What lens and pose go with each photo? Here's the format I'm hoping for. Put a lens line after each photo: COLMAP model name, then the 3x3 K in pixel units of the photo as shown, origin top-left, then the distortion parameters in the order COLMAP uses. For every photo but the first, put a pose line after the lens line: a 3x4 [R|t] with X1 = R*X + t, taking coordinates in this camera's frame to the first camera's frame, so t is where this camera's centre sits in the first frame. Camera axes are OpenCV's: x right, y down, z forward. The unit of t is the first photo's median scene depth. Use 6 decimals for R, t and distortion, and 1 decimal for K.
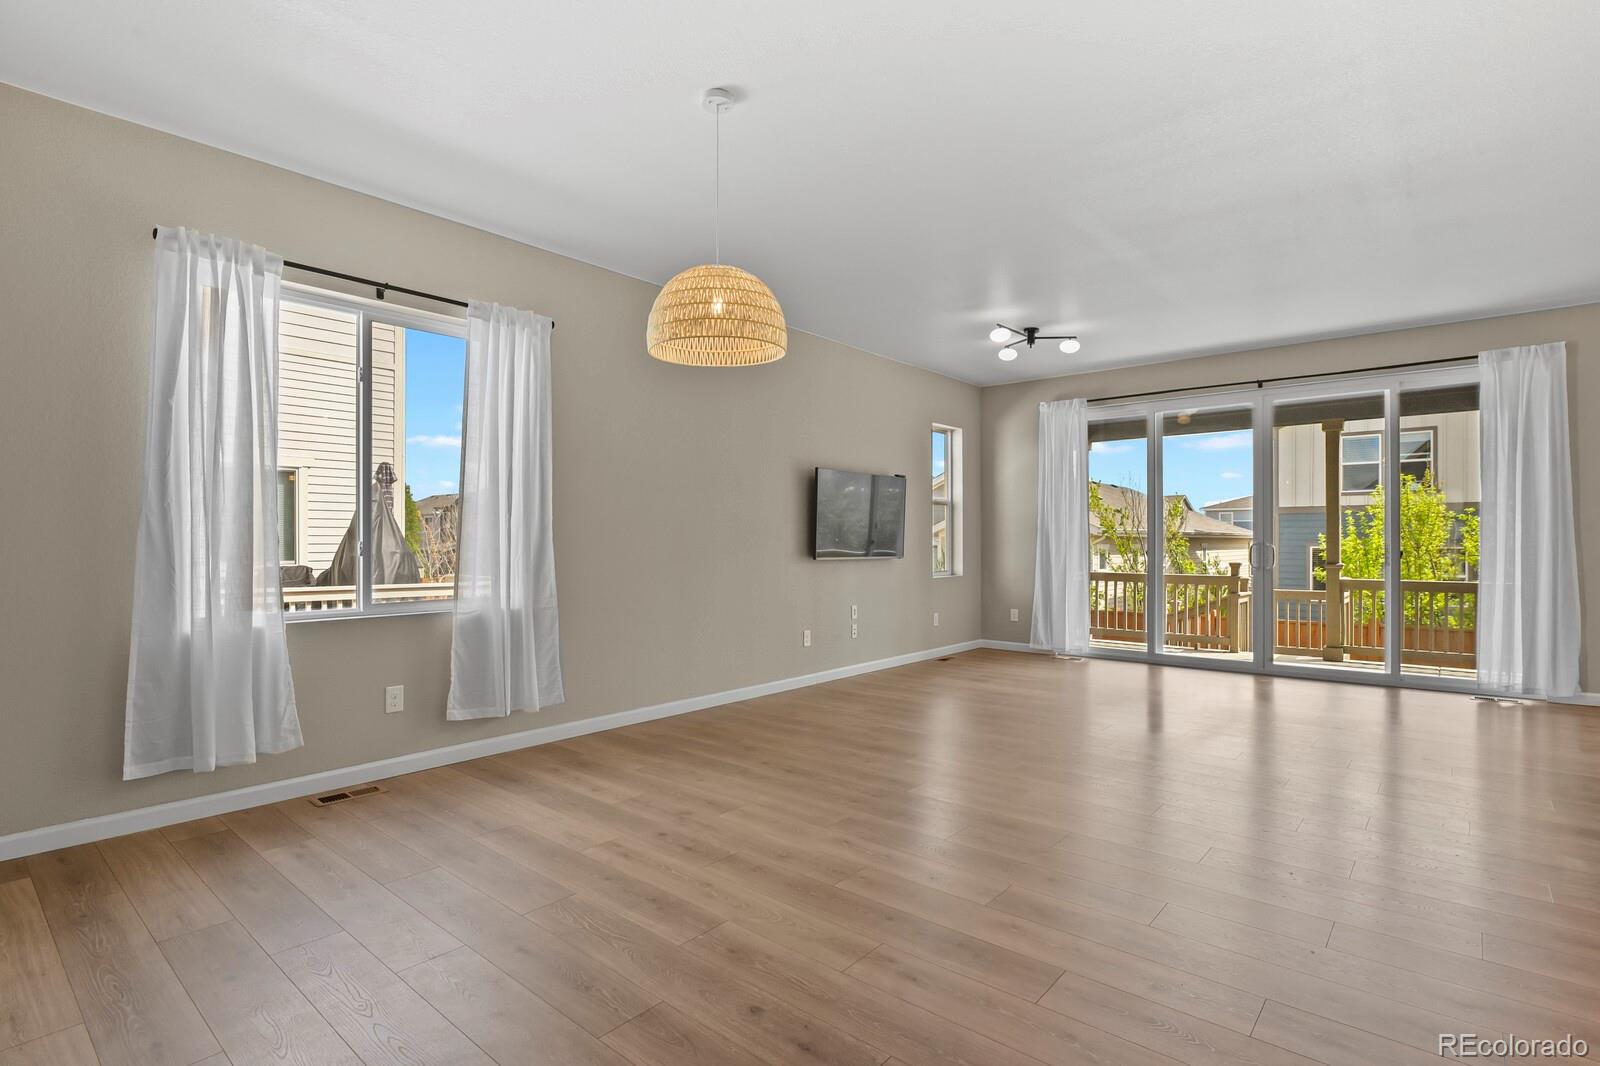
lens RADIAL K [[775.6, 0, 801.4], [0, 775.6, 533.8], [0, 0, 1]] dist [-0.009124, -0.001905]
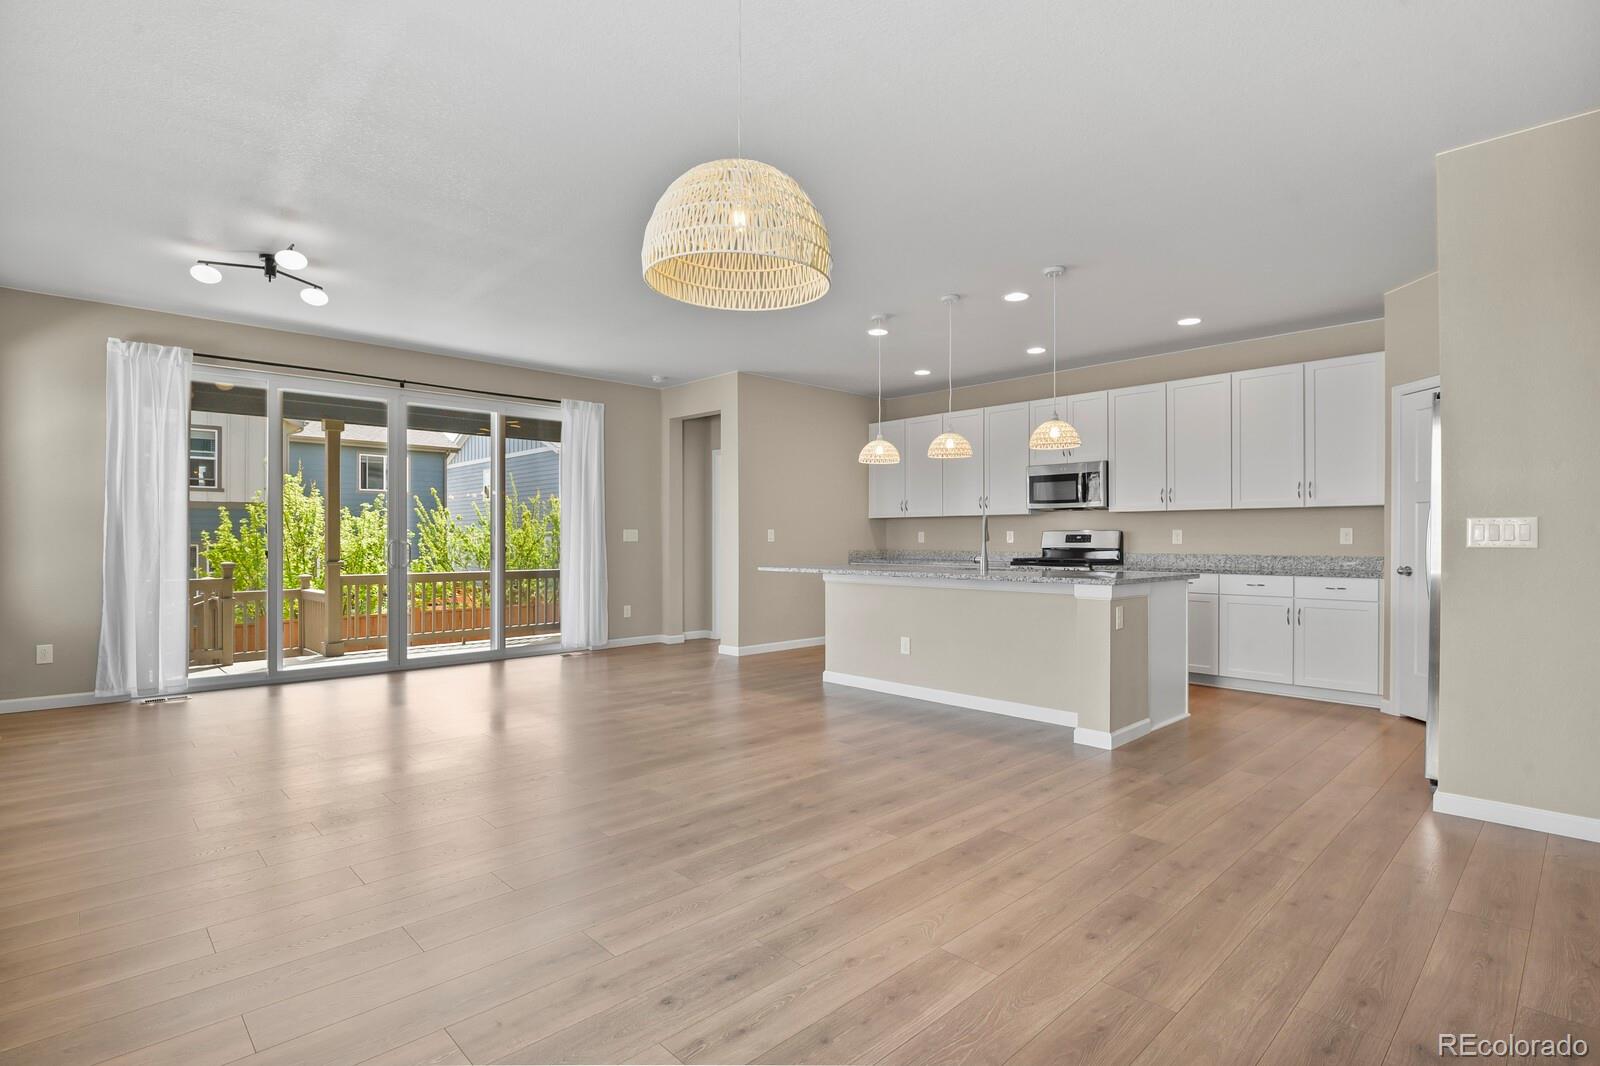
lens RADIAL K [[775.6, 0, 803.1], [0, 775.6, 534.8], [0, 0, 1]] dist [-0.009124, -0.001905]
pose [[0.098550, 0.004024, 0.995124, -0.426112], [-0.008859, 0.999956, -0.003166, 0.002956], [-0.995093, -0.008504, 0.098581, 0.440934]]
